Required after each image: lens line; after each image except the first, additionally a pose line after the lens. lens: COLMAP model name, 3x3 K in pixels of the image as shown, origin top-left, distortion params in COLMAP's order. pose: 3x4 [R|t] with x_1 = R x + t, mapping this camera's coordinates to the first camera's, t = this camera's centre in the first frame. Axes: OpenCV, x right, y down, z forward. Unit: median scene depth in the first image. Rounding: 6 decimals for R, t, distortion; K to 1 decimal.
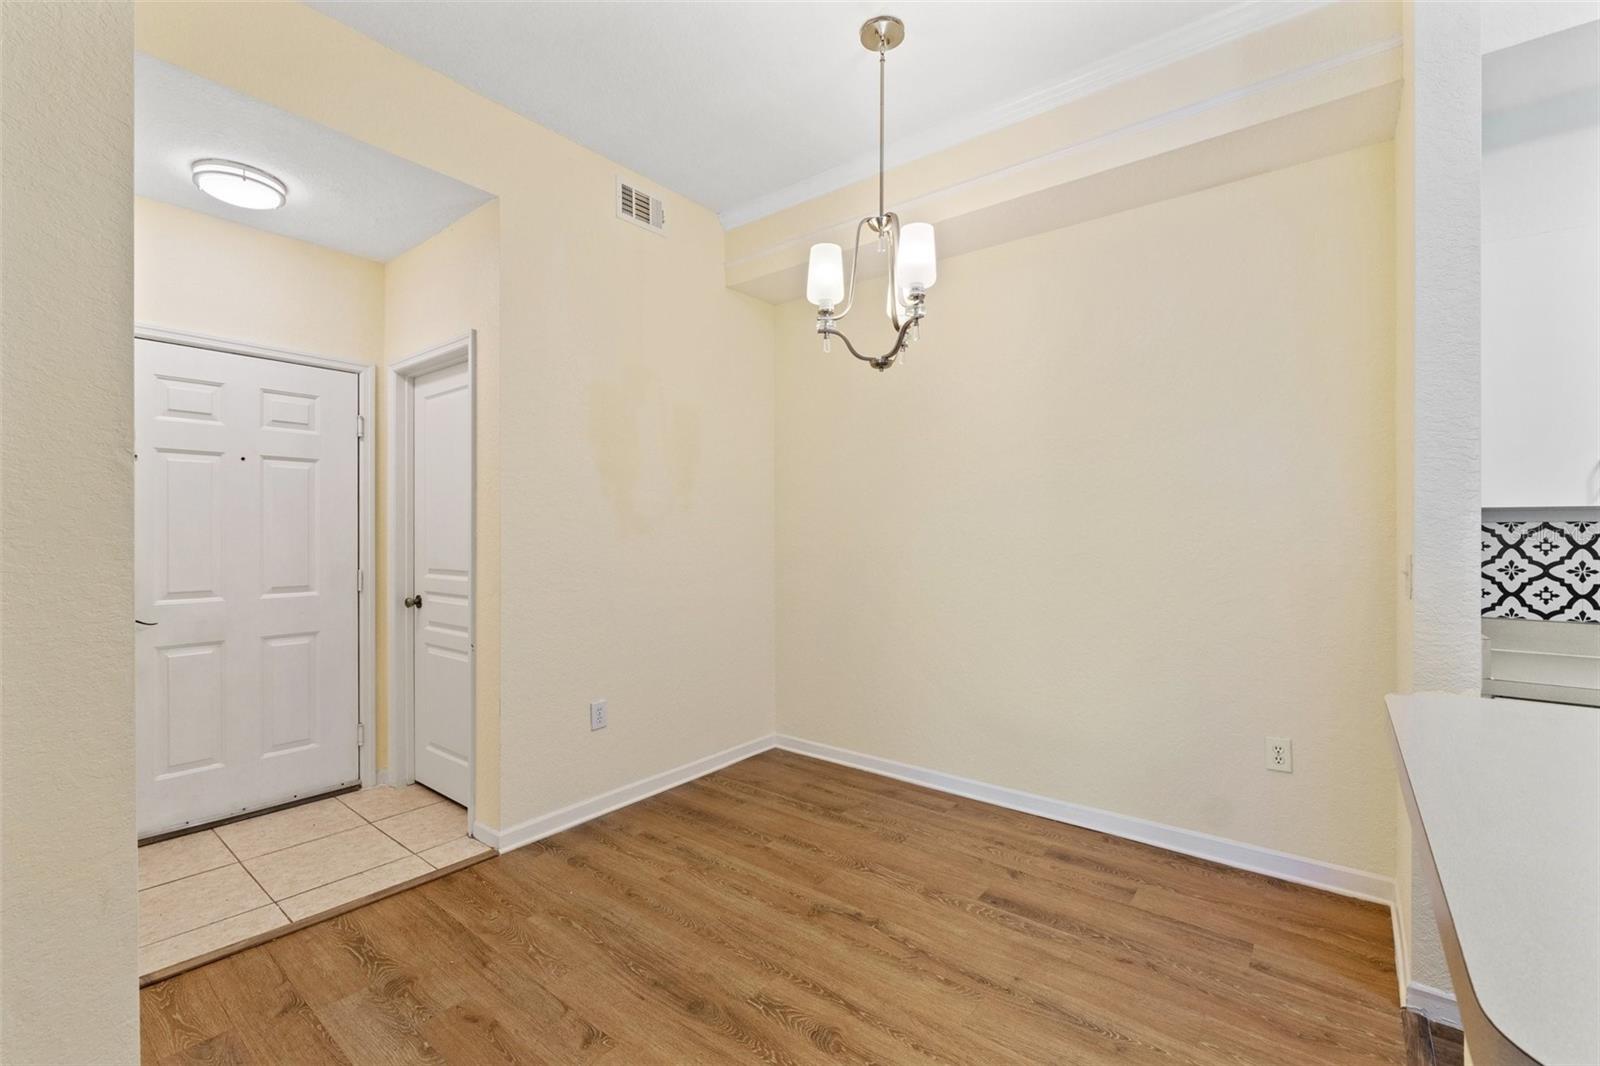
lens RADIAL K [[678.4, 0, 801.5], [0, 678.4, 530.0], [0, 0, 1]] dist [-0.005881, 0.000054]
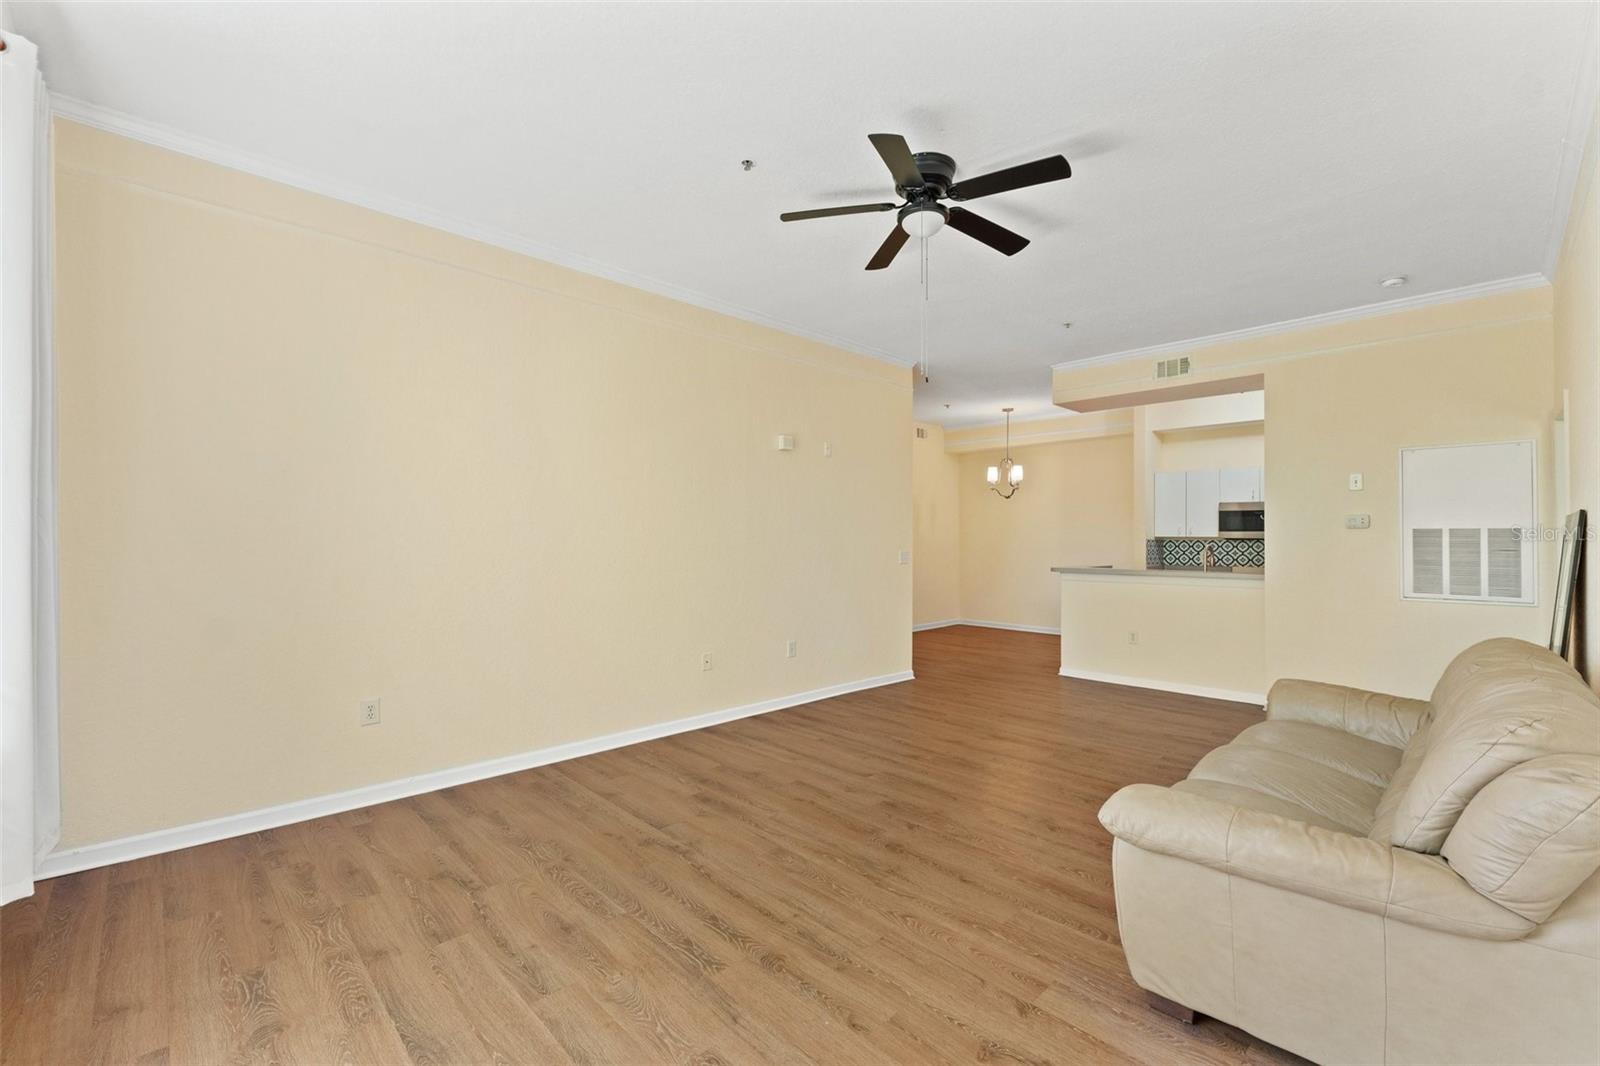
lens RADIAL K [[678.4, 0, 788.5], [0, 678.4, 536.0], [0, 0, 1]] dist [-0.005881, 0.000054]
pose [[0.989850, 0.002989, -0.142085, -0.475235], [-0.002881, 0.999995, 0.000968, -0.025016], [0.142087, -0.000549, 0.989854, -2.506623]]
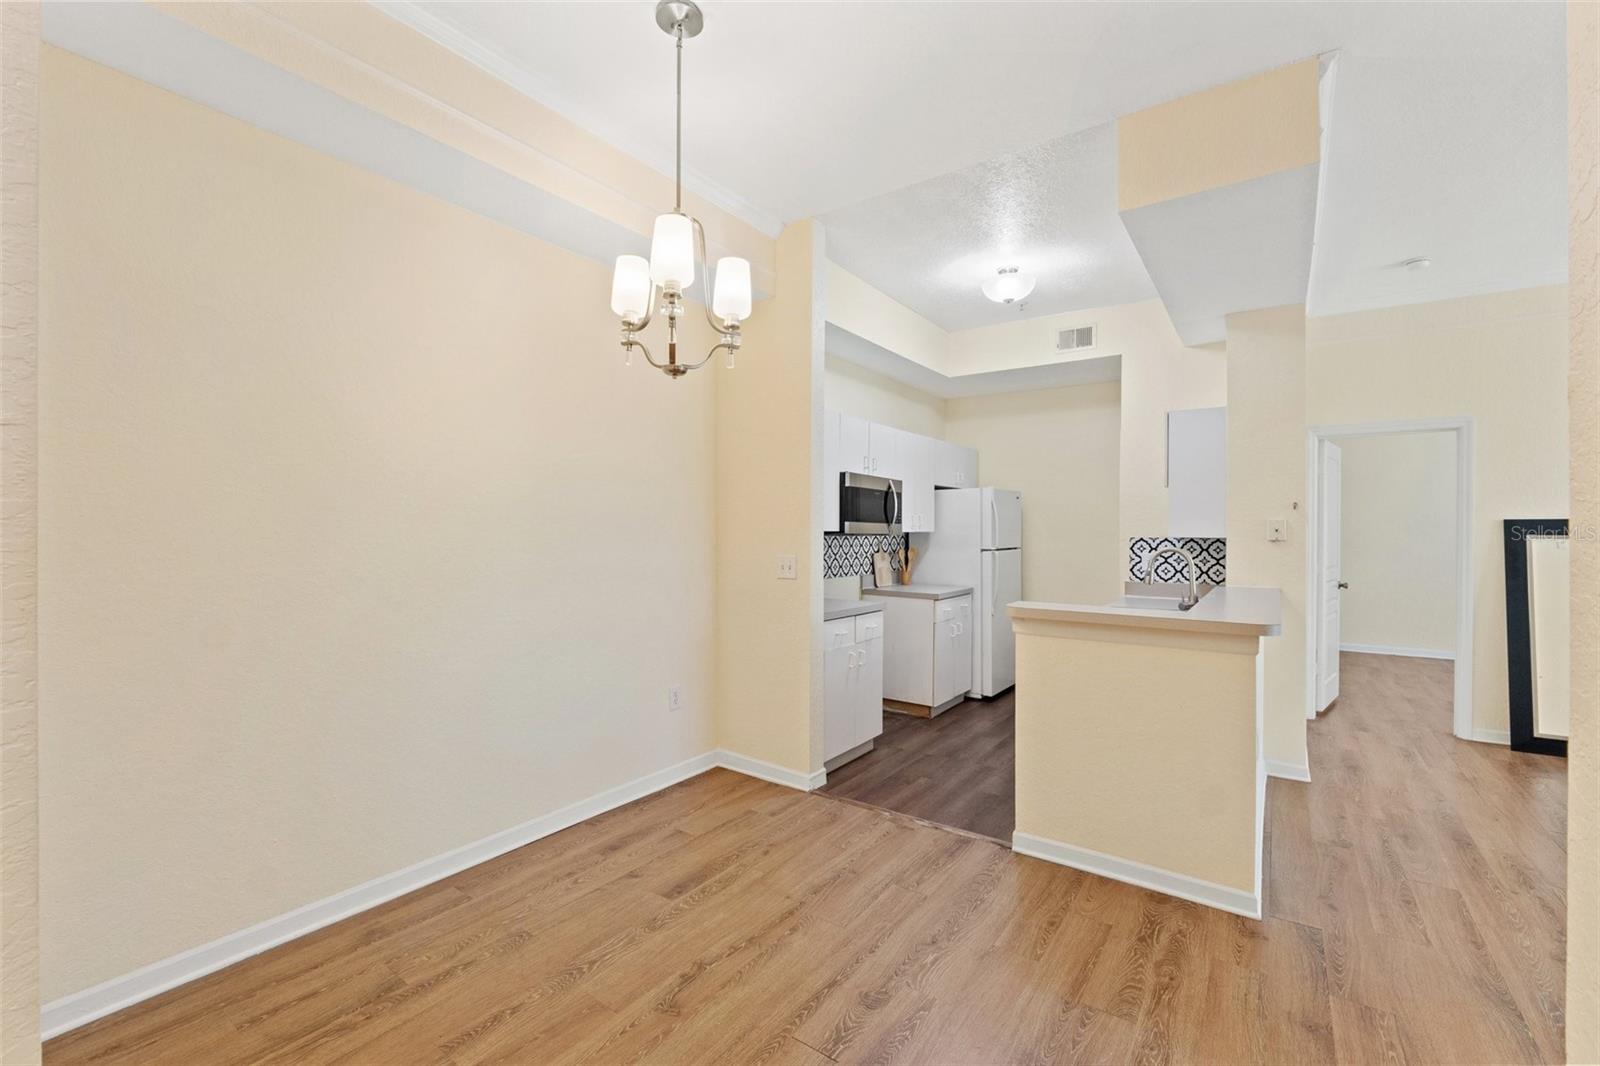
lens RADIAL K [[678.4, 0, 798.6], [0, 678.4, 524.0], [0, 0, 1]] dist [-0.005881, 0.000054]
pose [[-0.050716, 0.008637, 0.998676, -0.708841], [-0.009356, 0.999915, -0.009123, -0.024734], [-0.998669, -0.009806, -0.050631, 0.765897]]
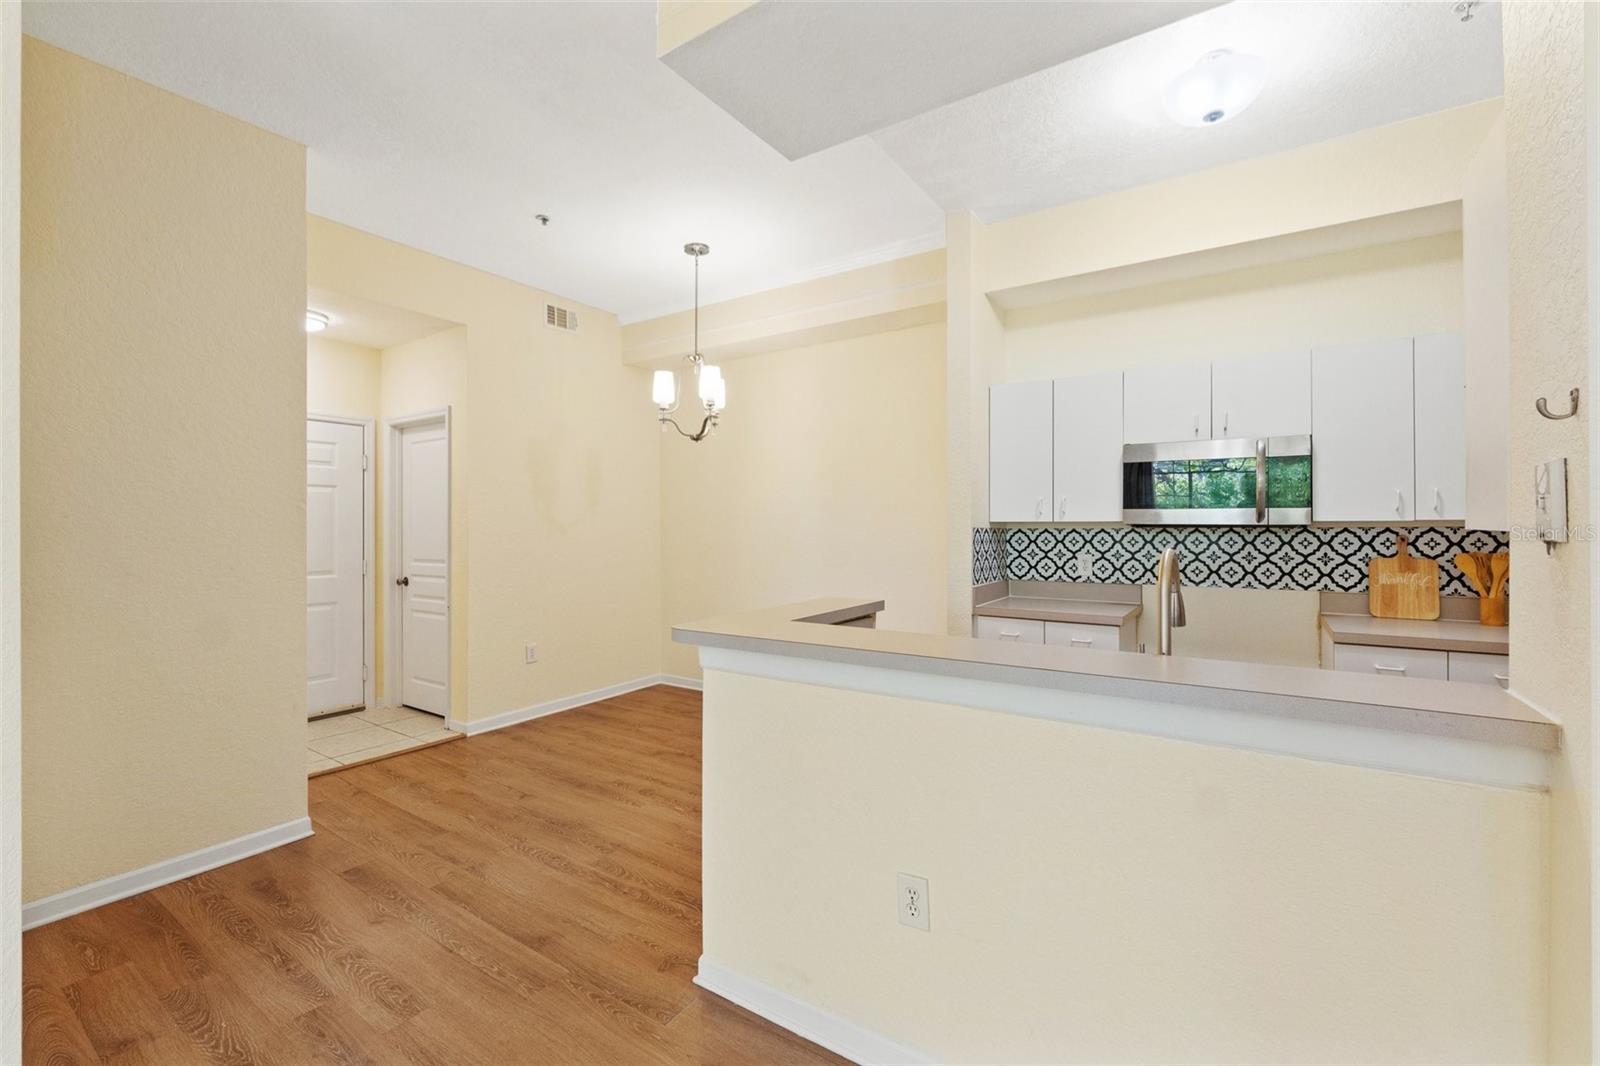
lens RADIAL K [[678.4, 0, 800.5], [0, 678.4, 522.2], [0, 0, 1]] dist [-0.005881, 0.000054]
pose [[0.997218, -0.001907, 0.074512, 0.218677], [0.002289, 0.999985, -0.005041, -0.016482], [-0.074501, 0.005198, 0.997207, -0.650725]]
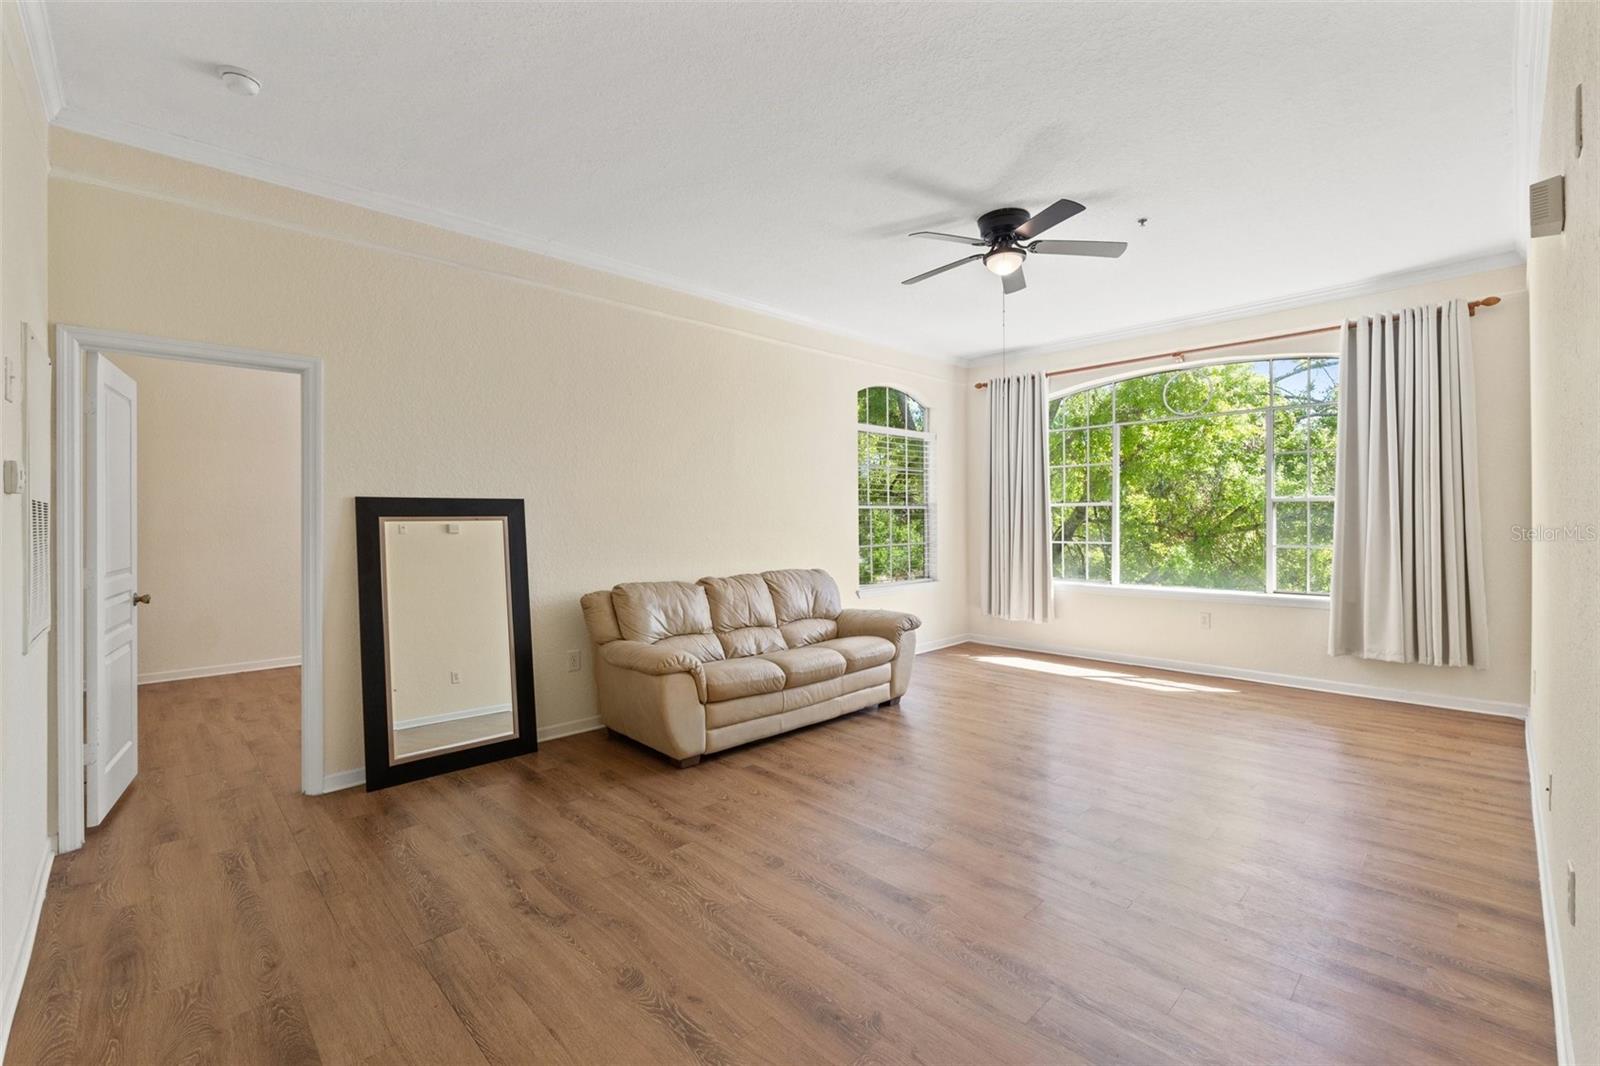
lens RADIAL K [[678.4, 0, 797.3], [0, 678.4, 529.7], [0, 0, 1]] dist [-0.005881, 0.000054]
pose [[-0.991112, 0.003744, 0.132974, -0.165928], [0.004849, 0.999956, 0.007990, -0.009723], [-0.132938, 0.008564, -0.991087, 0.139535]]
